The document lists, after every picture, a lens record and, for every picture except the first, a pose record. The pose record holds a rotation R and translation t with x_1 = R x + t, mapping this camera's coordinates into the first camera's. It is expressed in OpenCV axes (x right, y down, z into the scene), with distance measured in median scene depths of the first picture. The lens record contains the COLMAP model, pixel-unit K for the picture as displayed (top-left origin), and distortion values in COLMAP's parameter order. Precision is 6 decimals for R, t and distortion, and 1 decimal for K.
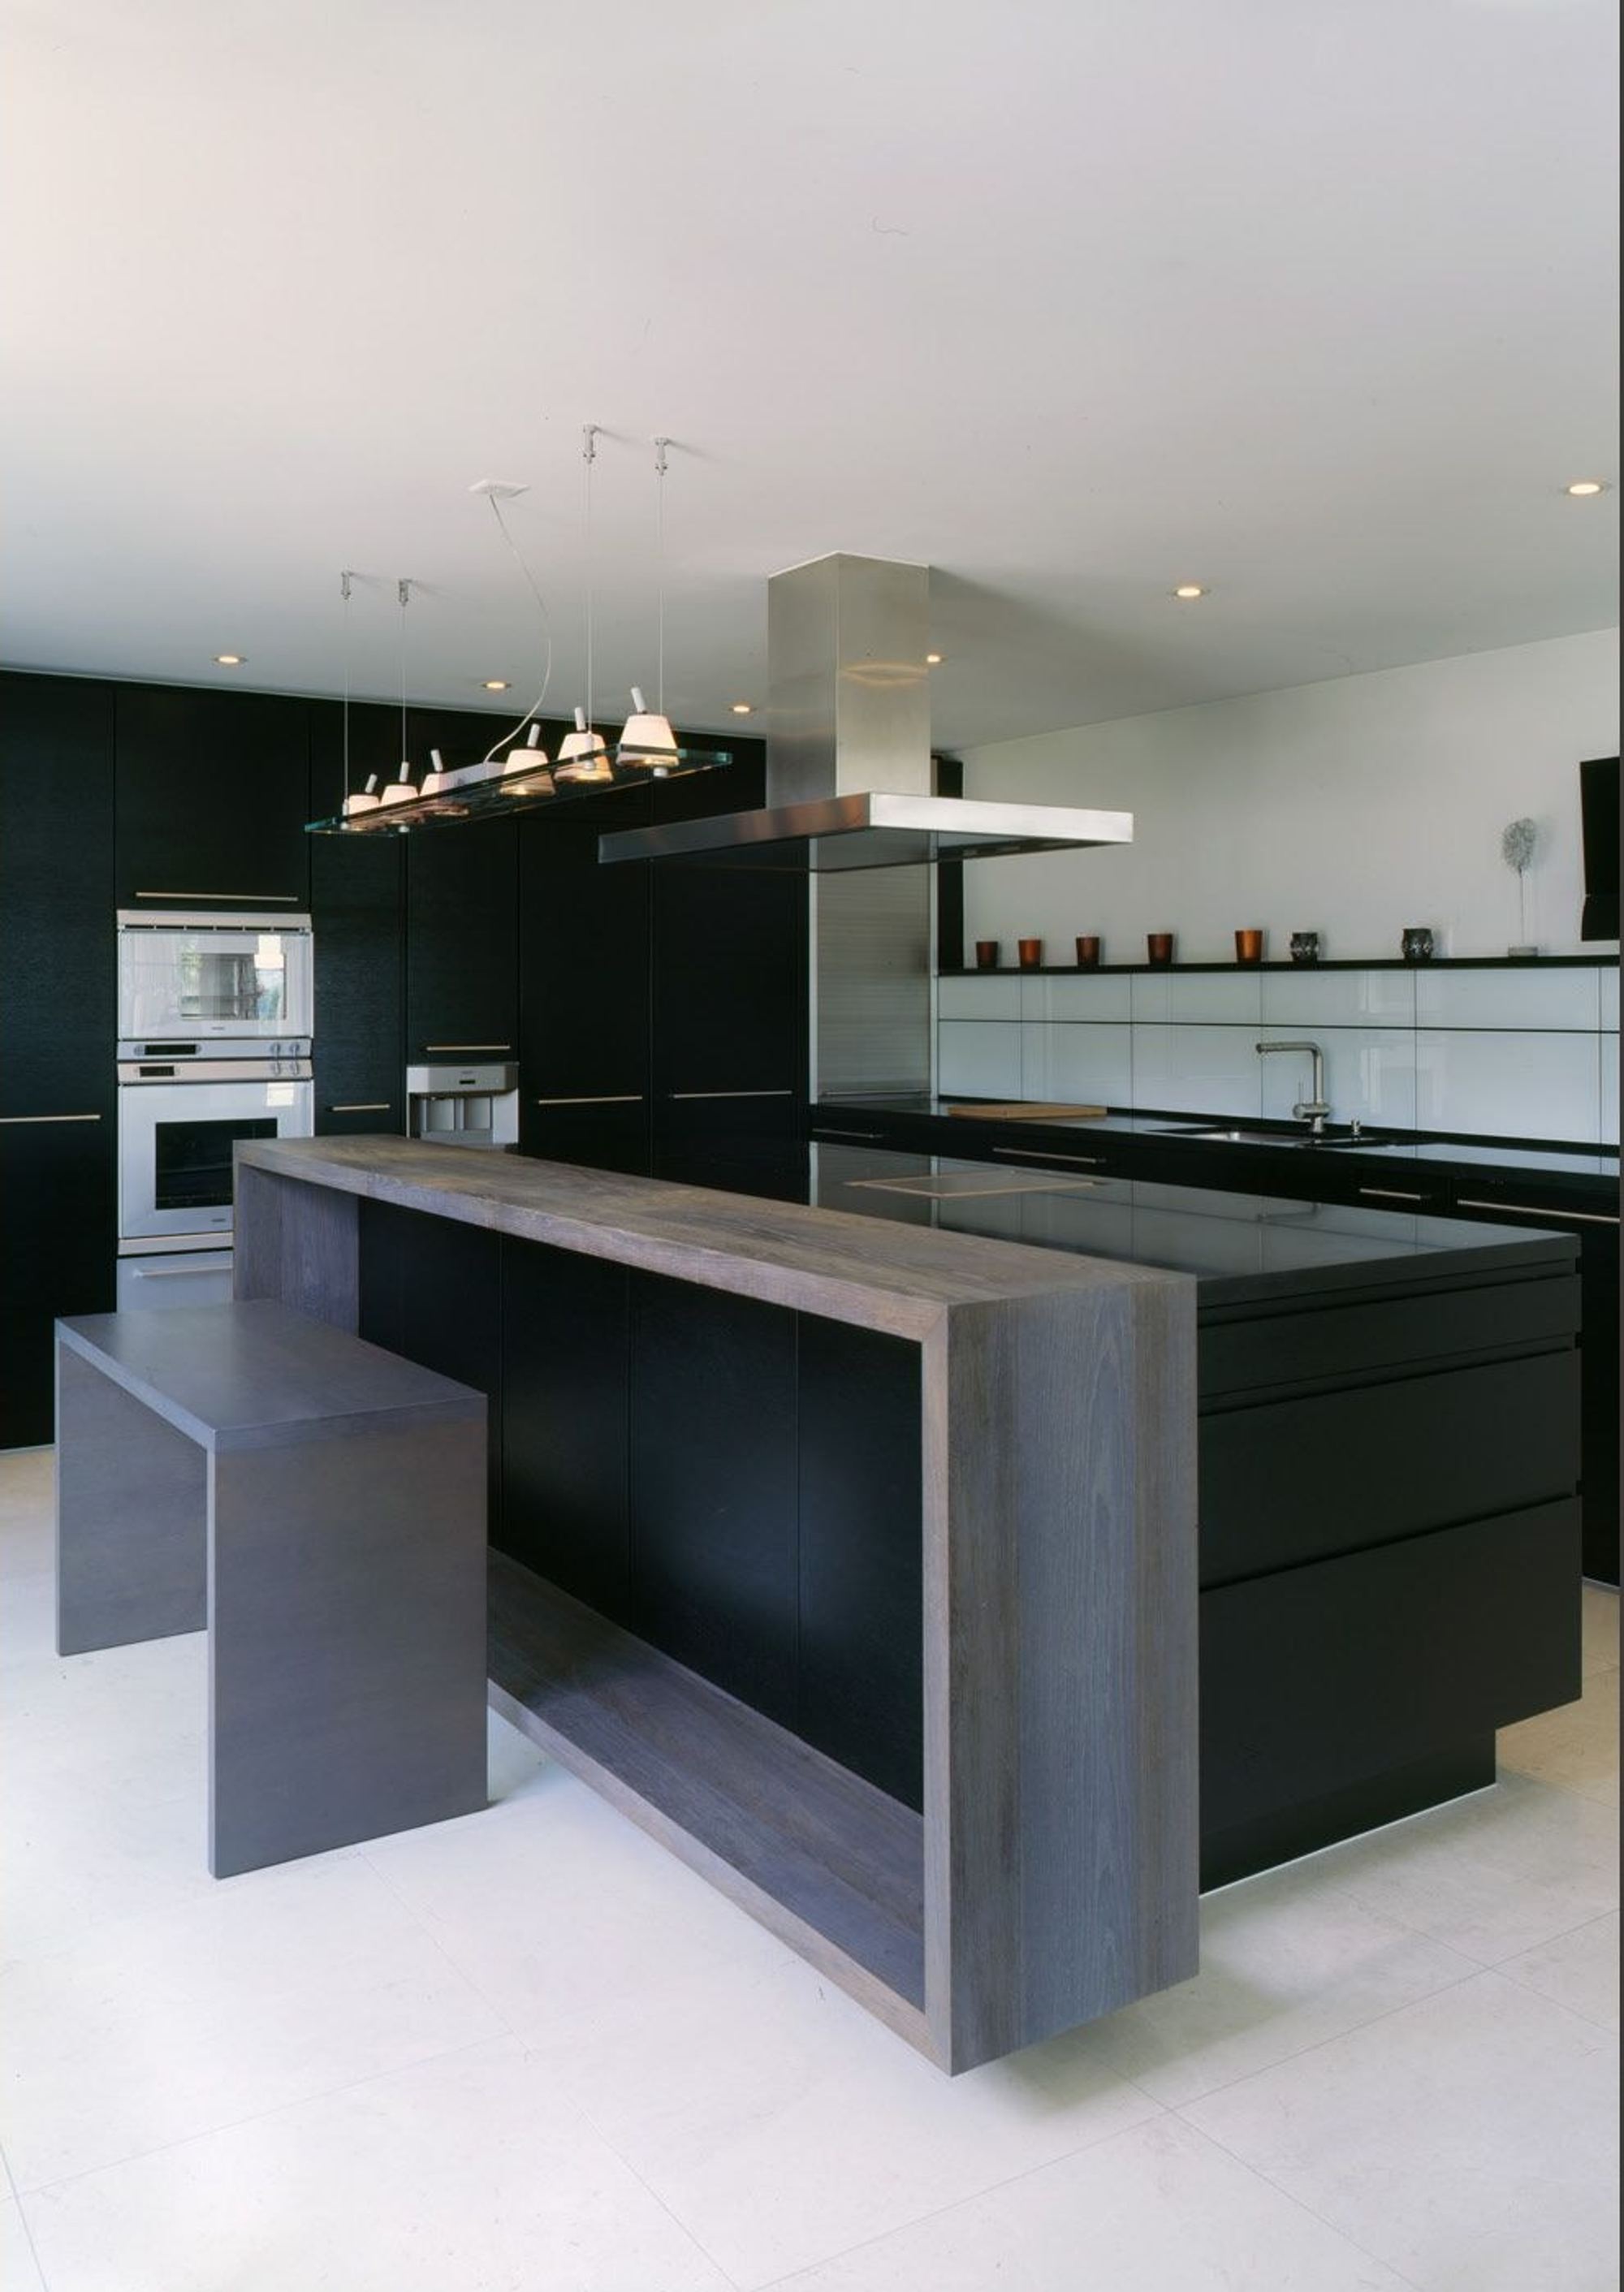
lens RADIAL K [[1590.5, 0, 812.0], [0, 1590.5, 1146.0], [0, 0, 1]] dist [-0.002375, -0.000271]
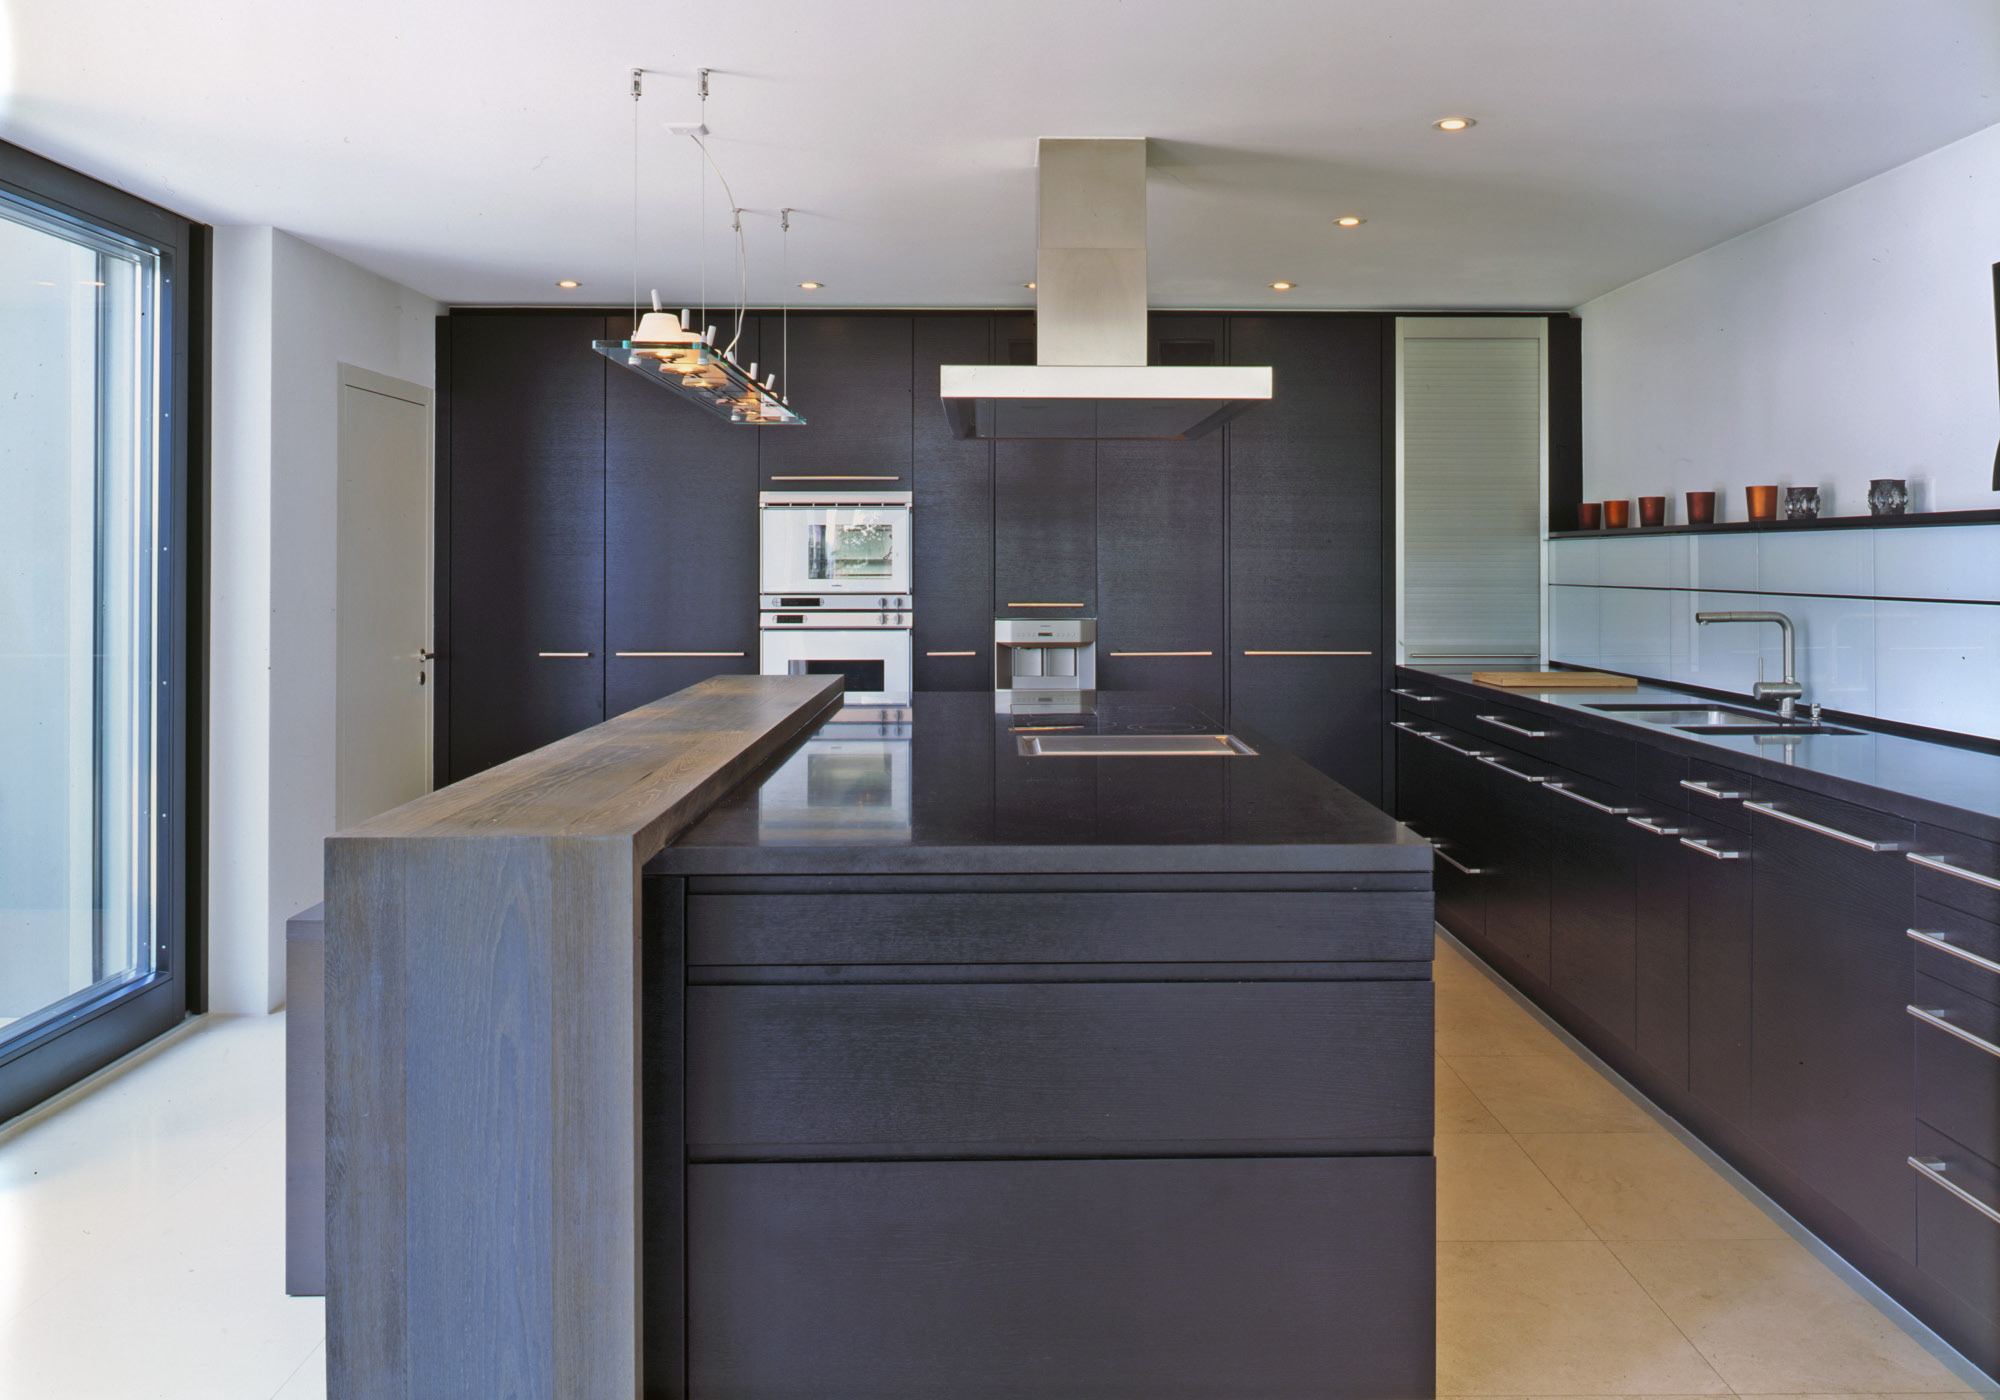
lens RADIAL K [[1409.6, 0, 1004.9], [0, 1409.6, 687.2], [0, 0, 1]] dist [-0.002337, -0.000987]
pose [[0.877903, 0.043191, -0.476886, 0.272928], [-0.045161, 0.998953, 0.007335, -0.009261], [0.476703, 0.015097, 0.878935, 0.102983]]
